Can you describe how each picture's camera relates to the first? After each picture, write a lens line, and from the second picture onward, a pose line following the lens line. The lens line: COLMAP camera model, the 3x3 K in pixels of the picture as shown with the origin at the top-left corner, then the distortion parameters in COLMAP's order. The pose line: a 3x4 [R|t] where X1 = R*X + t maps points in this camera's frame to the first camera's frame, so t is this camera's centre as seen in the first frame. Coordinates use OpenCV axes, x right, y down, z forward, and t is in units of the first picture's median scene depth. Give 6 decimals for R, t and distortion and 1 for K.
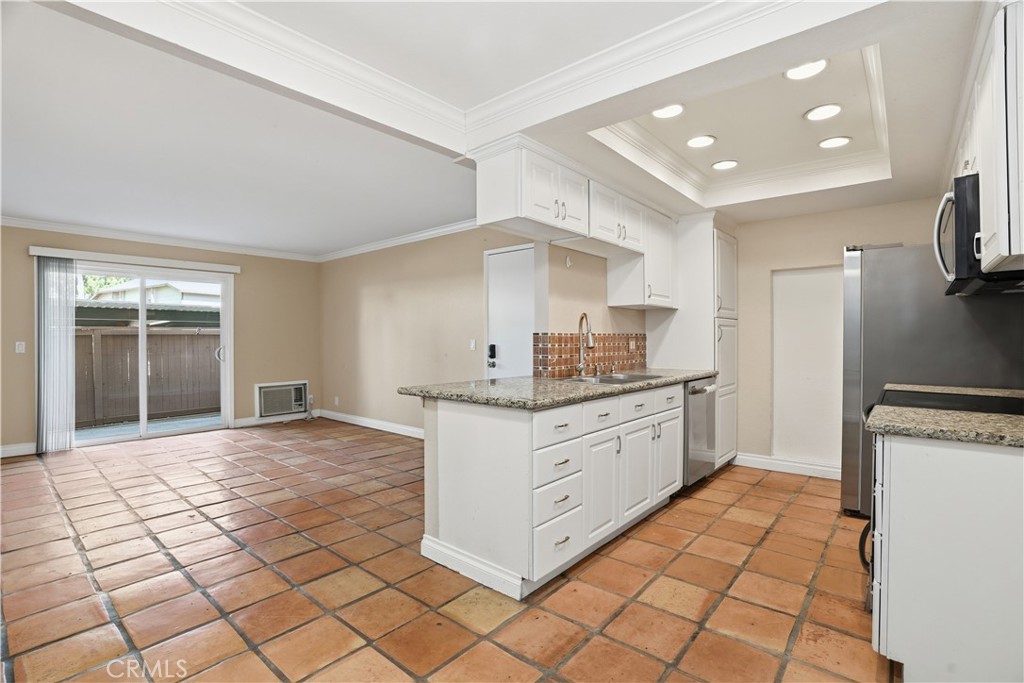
lens RADIAL K [[491.6, 0, 514.0], [0, 491.6, 341.0], [0, 0, 1]] dist [-0.063054, 0.022648]
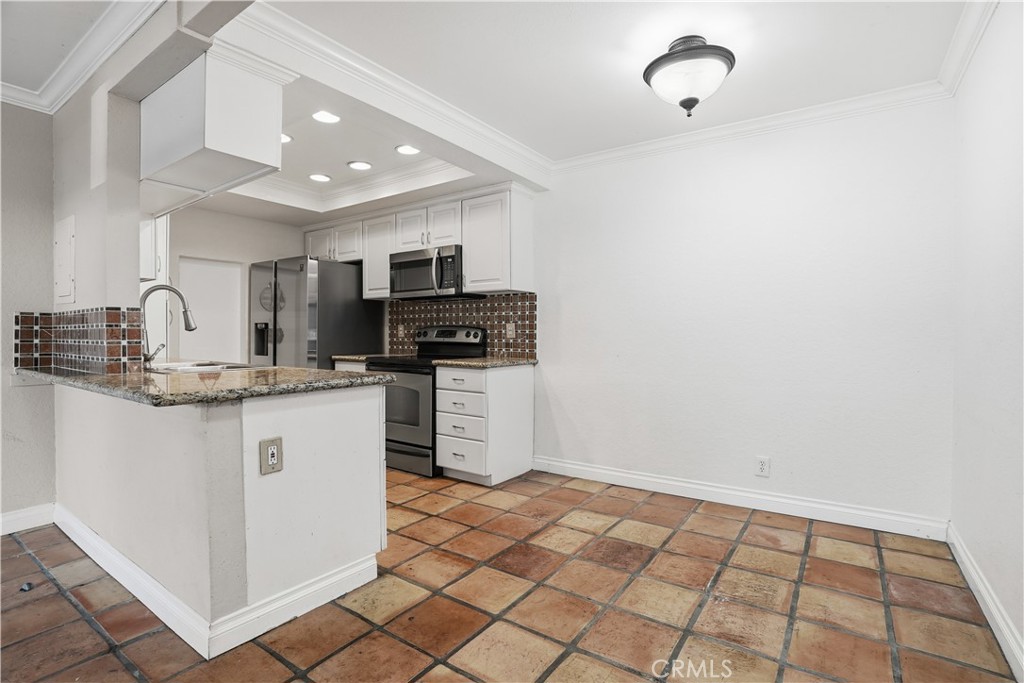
lens RADIAL K [[491.6, 0, 518.6], [0, 491.6, 335.1], [0, 0, 1]] dist [-0.063054, 0.022648]
pose [[-0.107394, -0.000399, 0.994216, -0.598410], [0.005437, 0.999985, 0.000989, 0.022446], [-0.994202, 0.005512, -0.107390, 0.483406]]
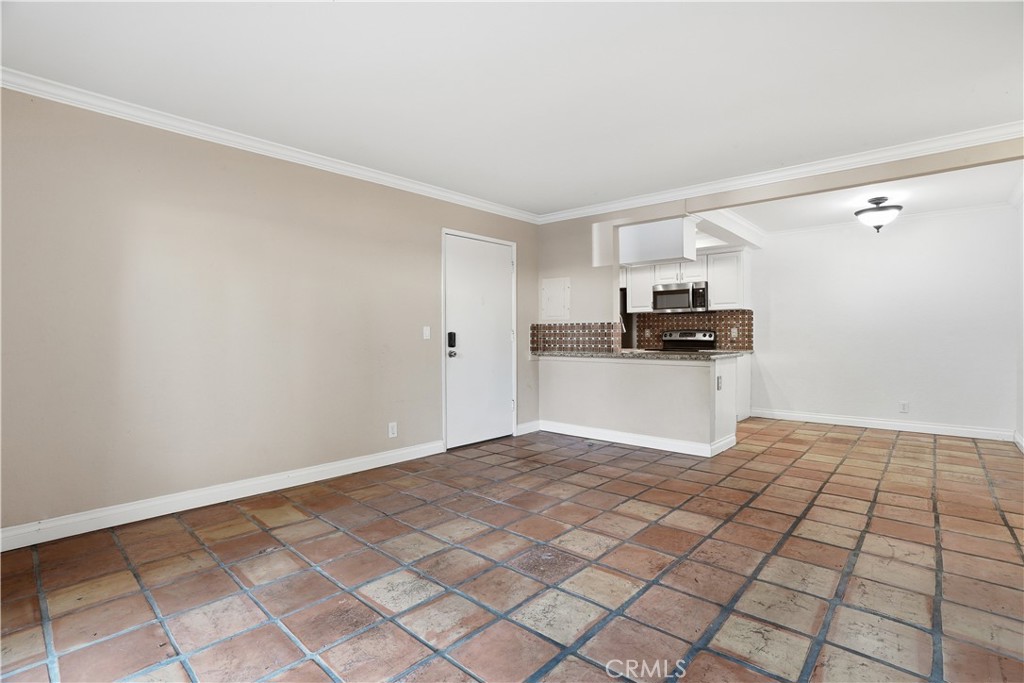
lens RADIAL K [[491.6, 0, 530.0], [0, 491.6, 341.1], [0, 0, 1]] dist [-0.063054, 0.022648]
pose [[-0.013309, -0.008659, 0.999874, -1.303473], [0.007639, 0.999932, 0.008761, 0.022678], [-0.999882, 0.007755, -0.013242, 1.168356]]
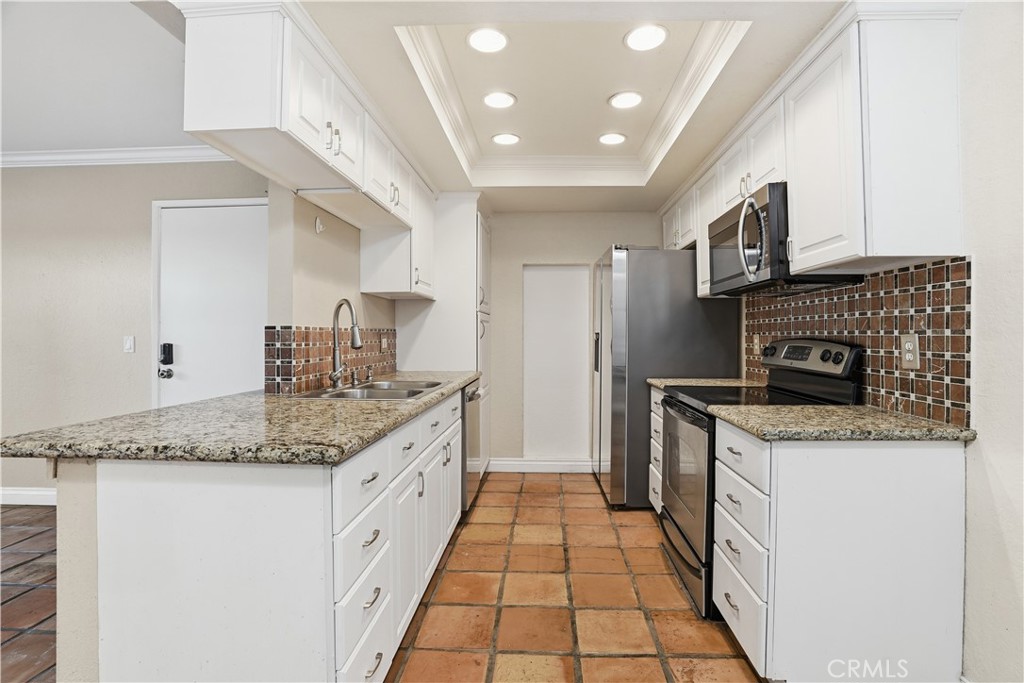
lens RADIAL K [[491.6, 0, 534.3], [0, 491.6, 331.5], [0, 0, 1]] dist [-0.063054, 0.022648]
pose [[0.782828, 0.008218, 0.622183, -0.071410], [0.000288, 0.999908, -0.013571, -0.000016], [-0.622238, 0.010803, 0.782754, 0.247856]]
